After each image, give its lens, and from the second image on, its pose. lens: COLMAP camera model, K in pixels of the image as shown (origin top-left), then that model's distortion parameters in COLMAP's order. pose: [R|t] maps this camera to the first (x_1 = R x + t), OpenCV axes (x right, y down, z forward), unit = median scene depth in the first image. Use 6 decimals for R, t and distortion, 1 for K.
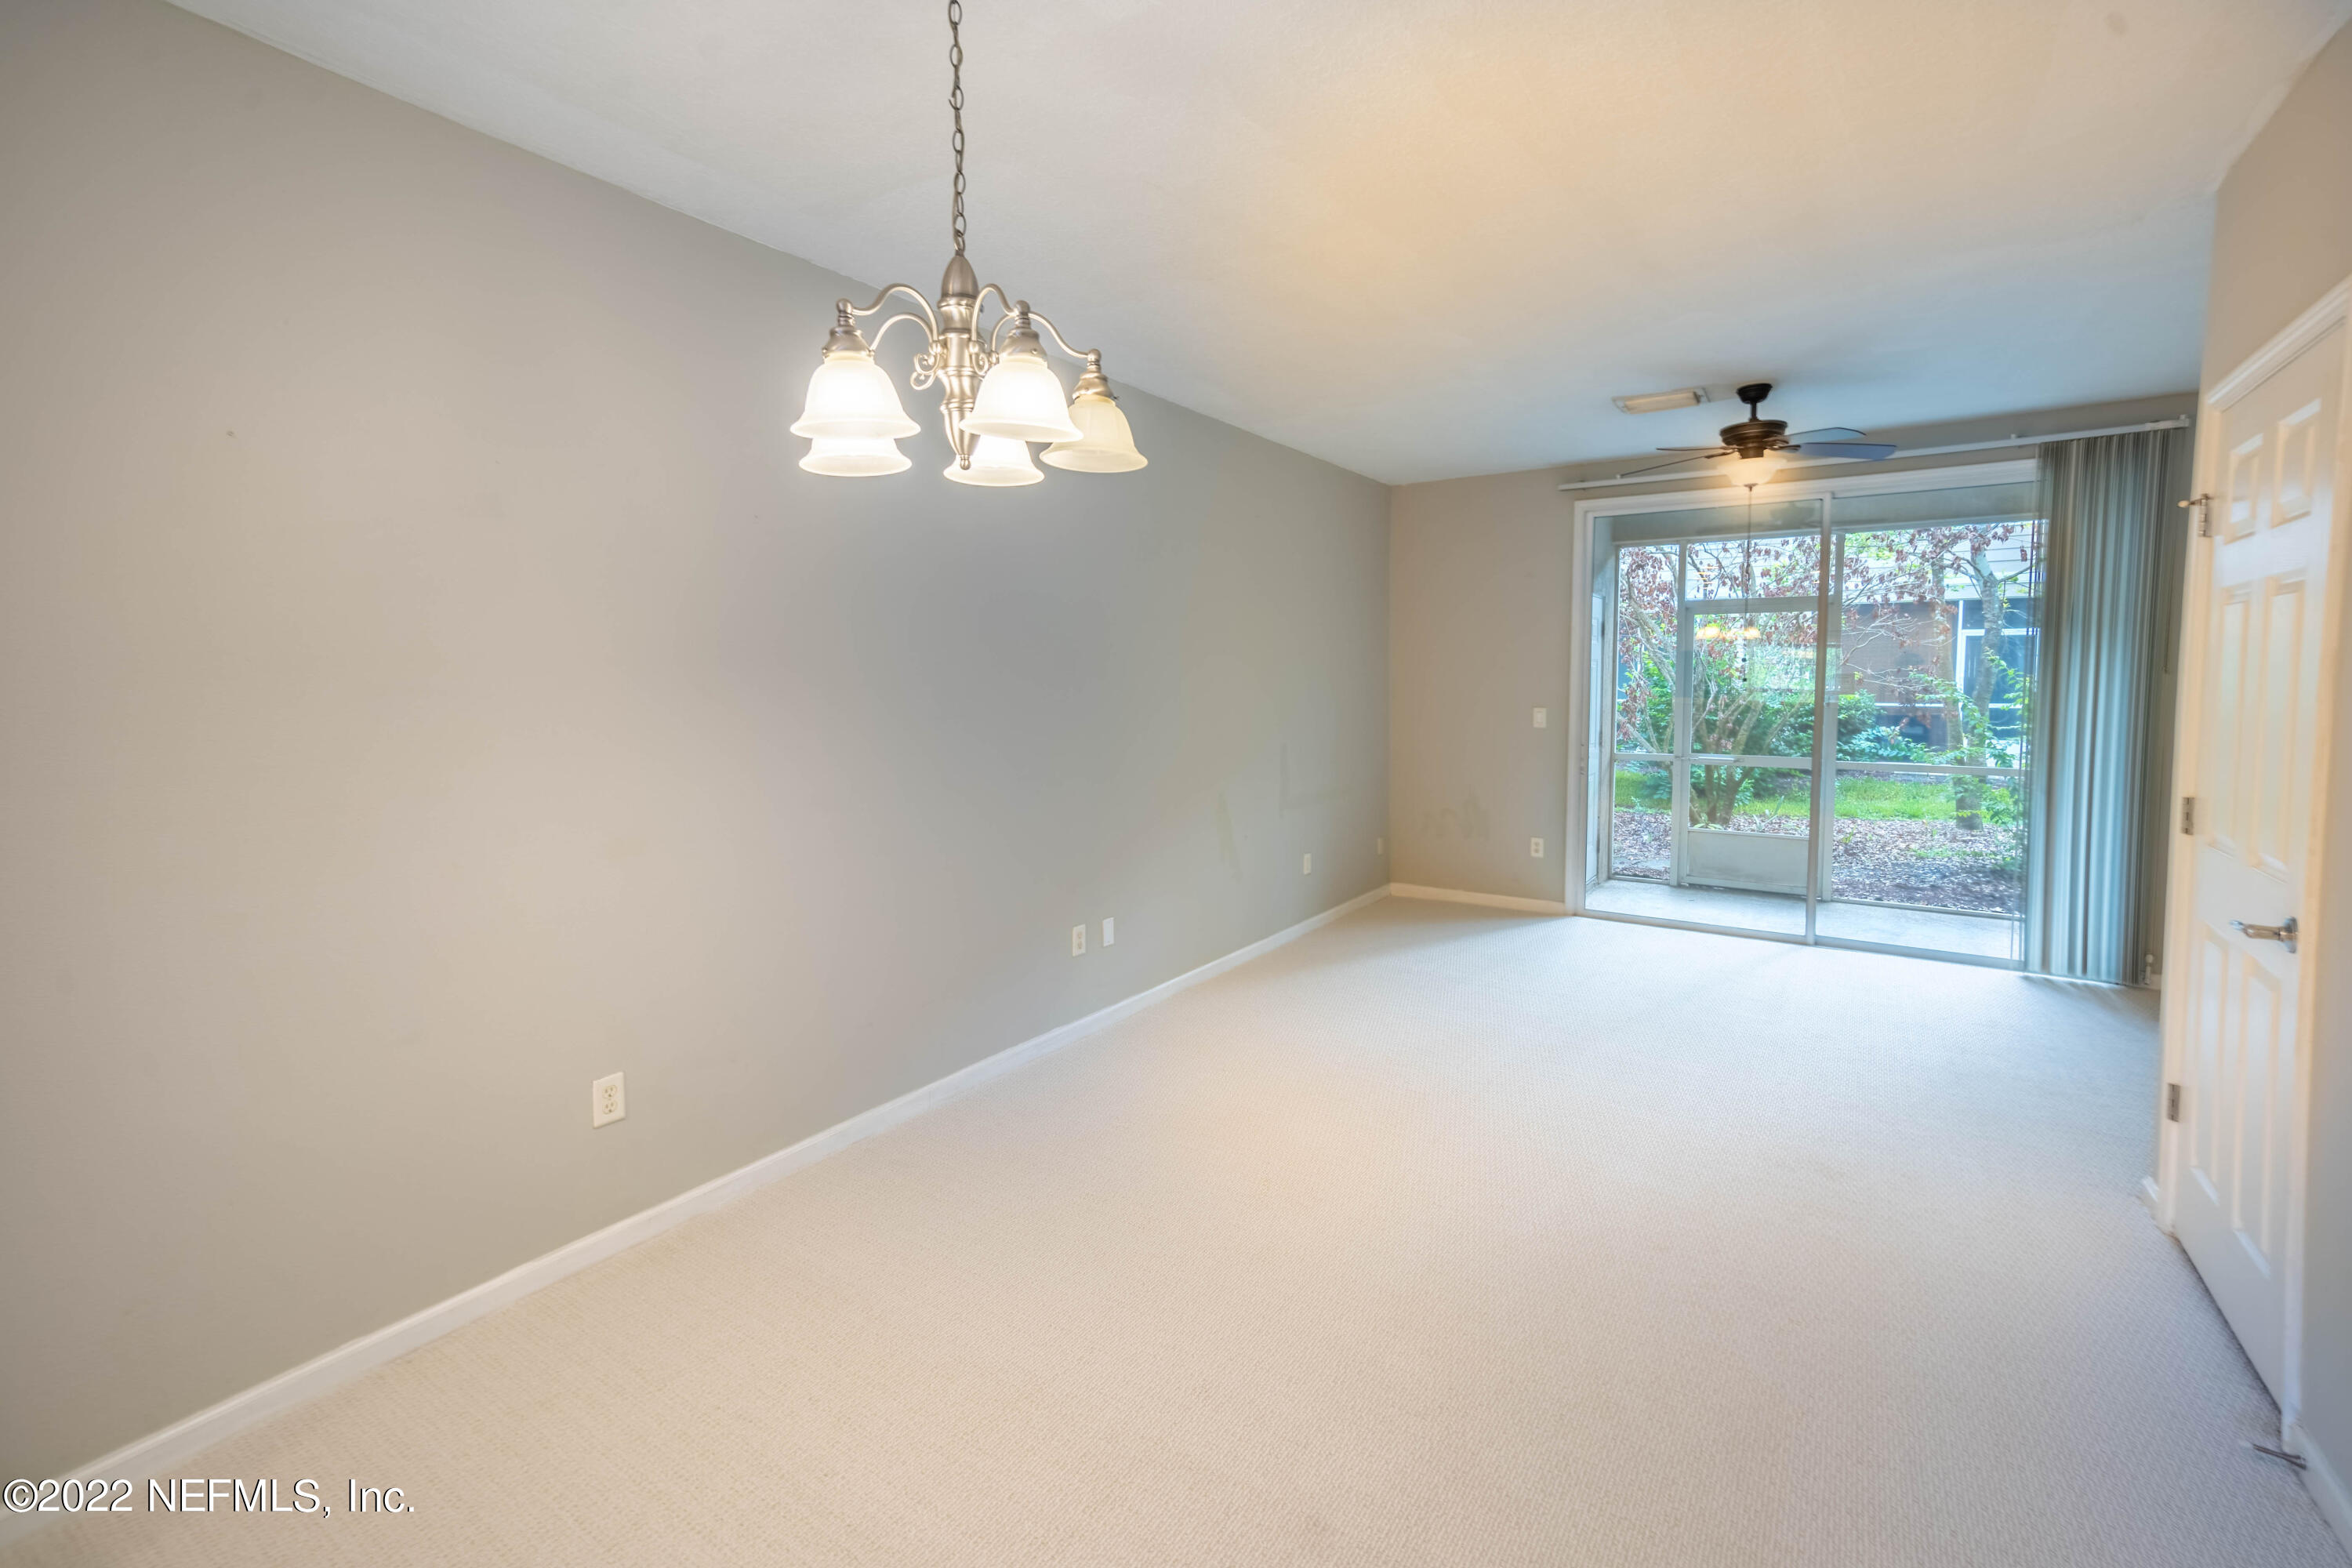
lens RADIAL K [[1029.7, 0, 1176.6], [0, 1029.7, 733.3], [0, 0, 1]] dist [-0.000664, -0.000023]
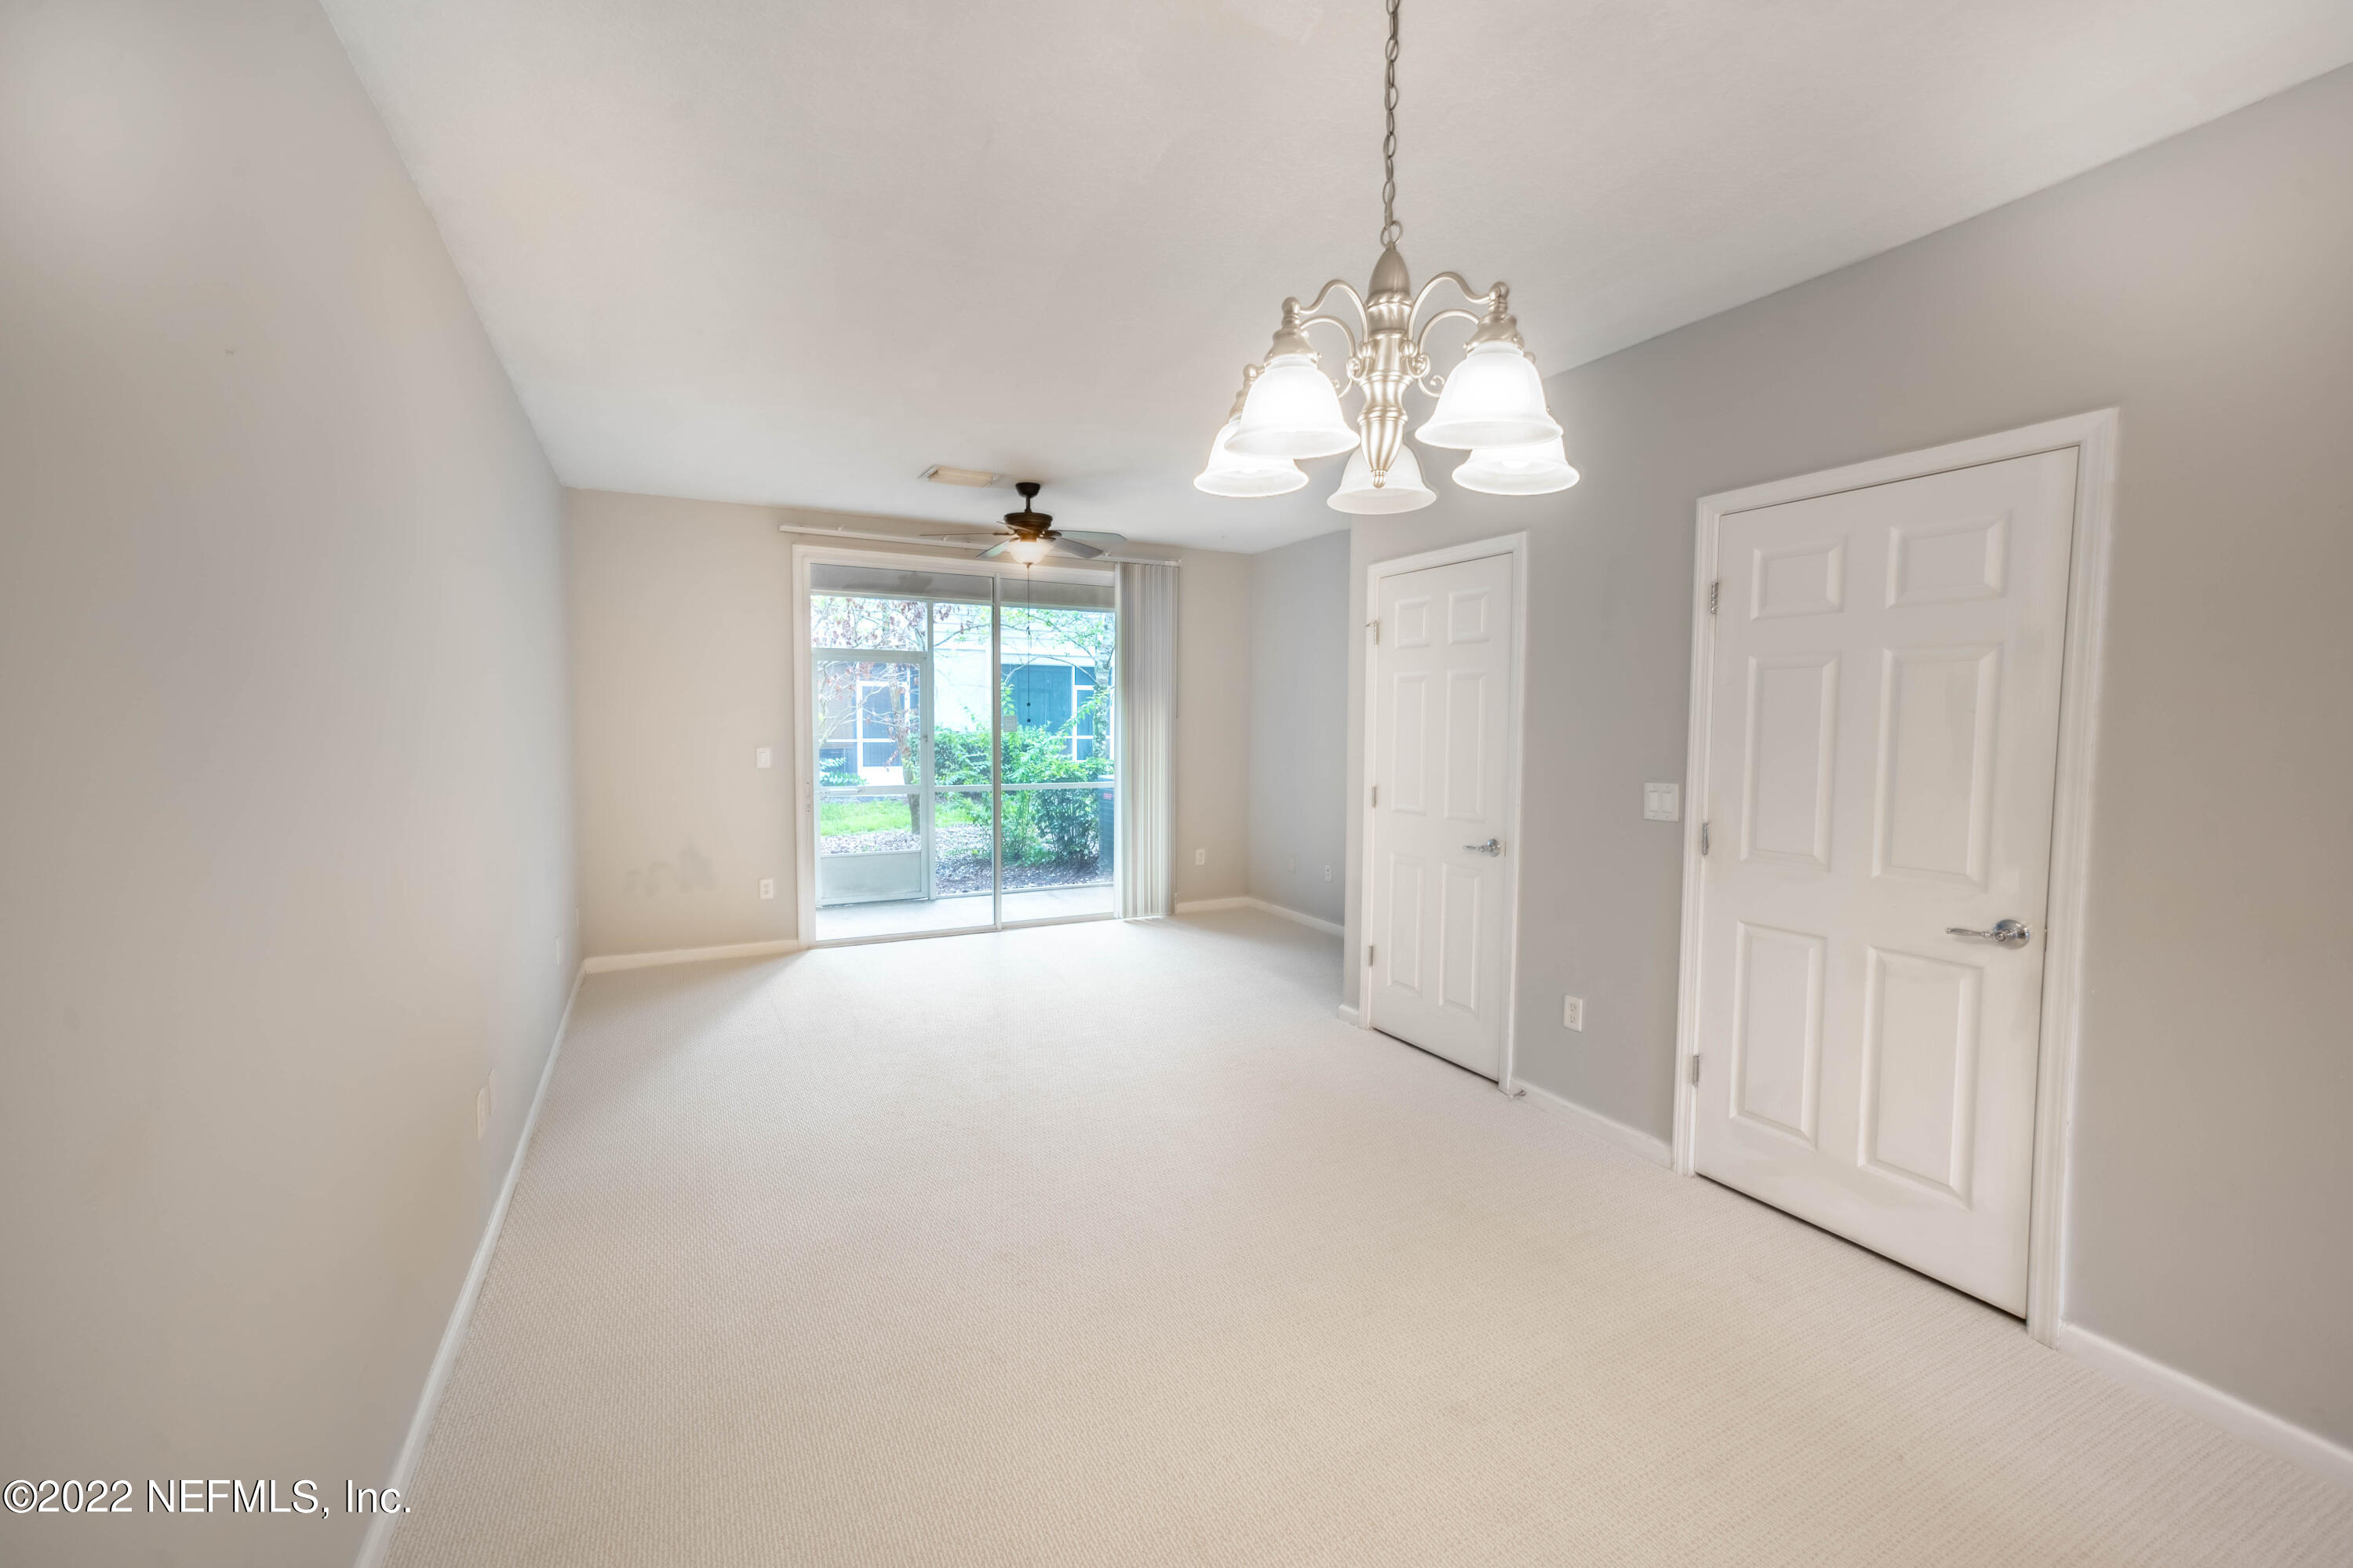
lens RADIAL K [[978.6, 0, 1176.5], [0, 978.6, 784.0], [0, 0, 1]] dist [0.023618, -0.000010]
pose [[0.485420, -0.054358, 0.872590, -0.398687], [0.042976, 0.998342, 0.038284, -0.013137], [-0.873224, 0.018917, 0.486951, 0.274622]]
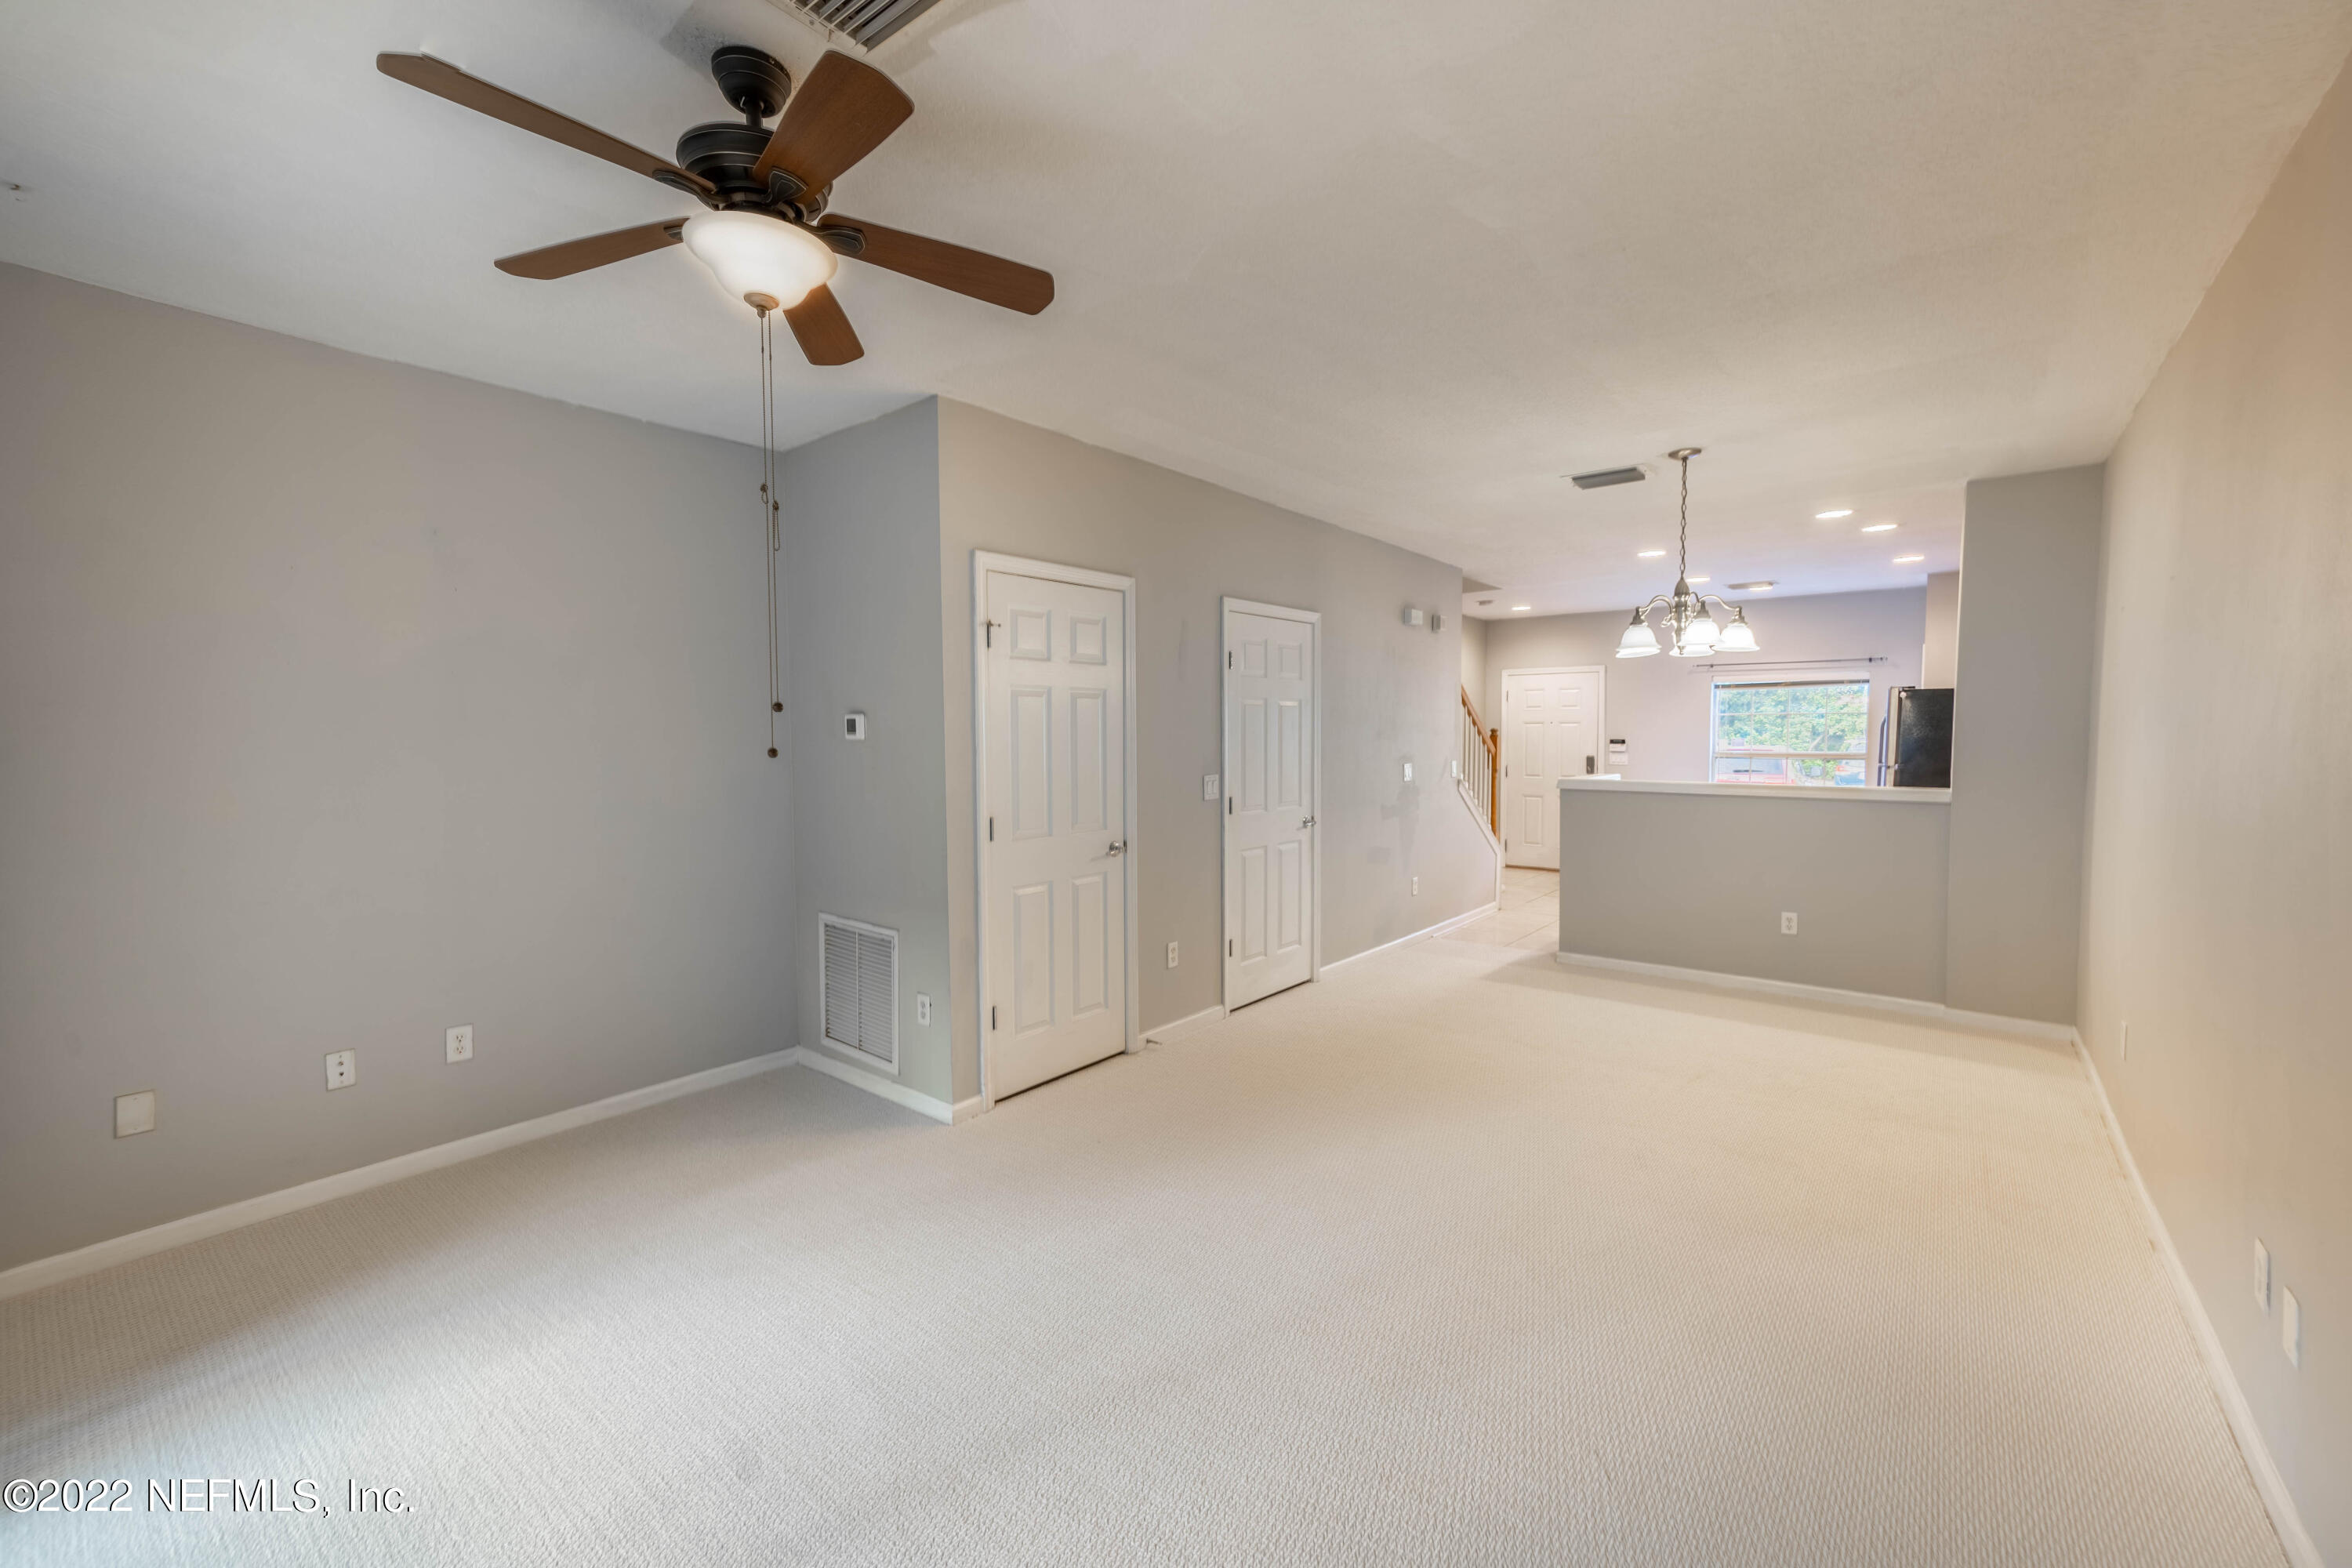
lens RADIAL K [[978.3, 0, 1176.0], [0, 978.3, 784.0], [0, 0, 1]] dist [0.023618, -0.000010]
pose [[-0.995253, -0.001030, 0.097312, 0.331825], [0.010367, 0.993132, 0.116541, -0.089683], [-0.096763, 0.116997, -0.988407, 1.400441]]
